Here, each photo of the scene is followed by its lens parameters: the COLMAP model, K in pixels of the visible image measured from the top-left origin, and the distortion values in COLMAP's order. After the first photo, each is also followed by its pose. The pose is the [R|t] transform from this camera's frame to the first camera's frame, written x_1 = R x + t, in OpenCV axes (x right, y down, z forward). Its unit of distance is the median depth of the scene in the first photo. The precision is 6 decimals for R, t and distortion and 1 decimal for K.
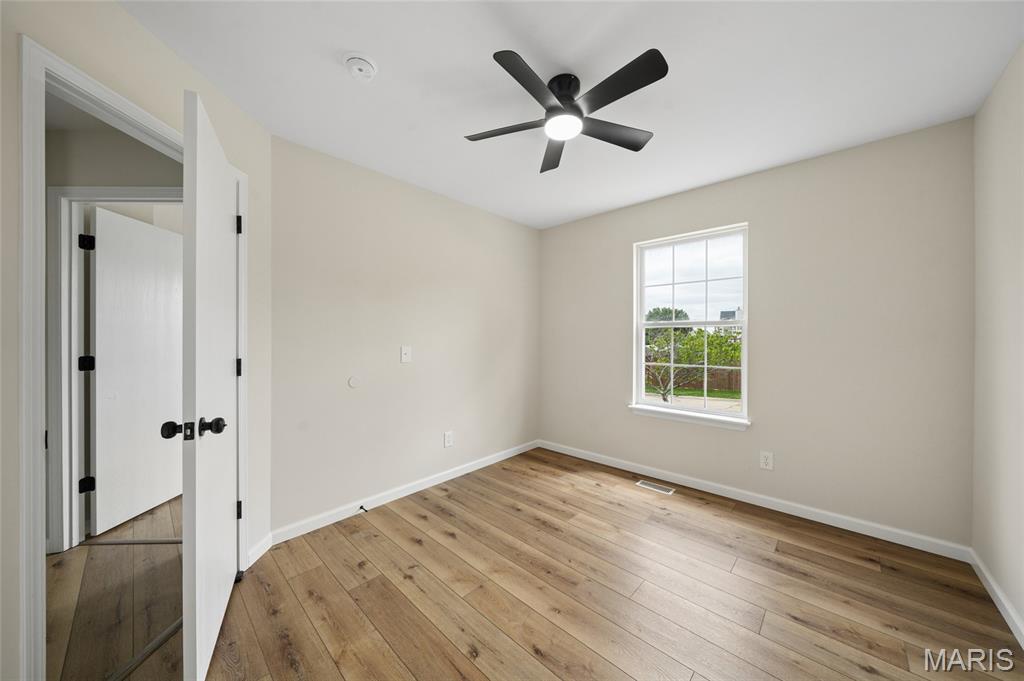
lens RADIAL K [[349.7, 0, 512.6], [0, 349.7, 340.5], [0, 0, 1]] dist [-0.002748, -0.000136]
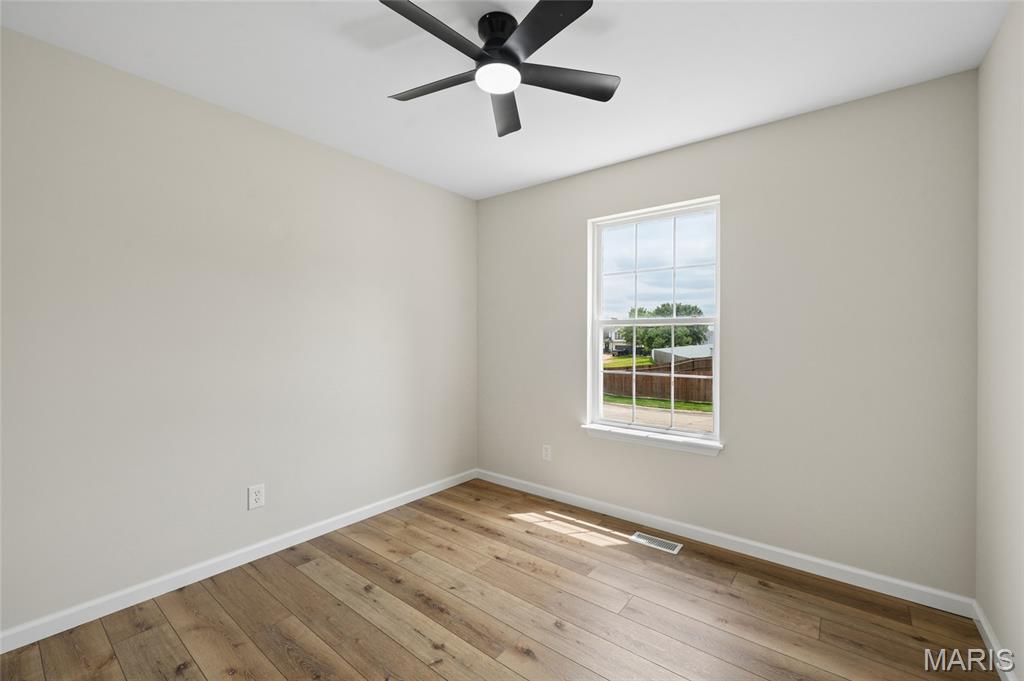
lens RADIAL K [[526.3, 0, 511.6], [0, 526.3, 338.5], [0, 0, 1]] dist [-0.000828, 0.000099]
pose [[0.999591, 0.003786, -0.028356, 0.211439], [-0.004058, 0.999946, -0.009528, 0.002912], [0.028318, 0.009639, 0.999552, -0.200463]]
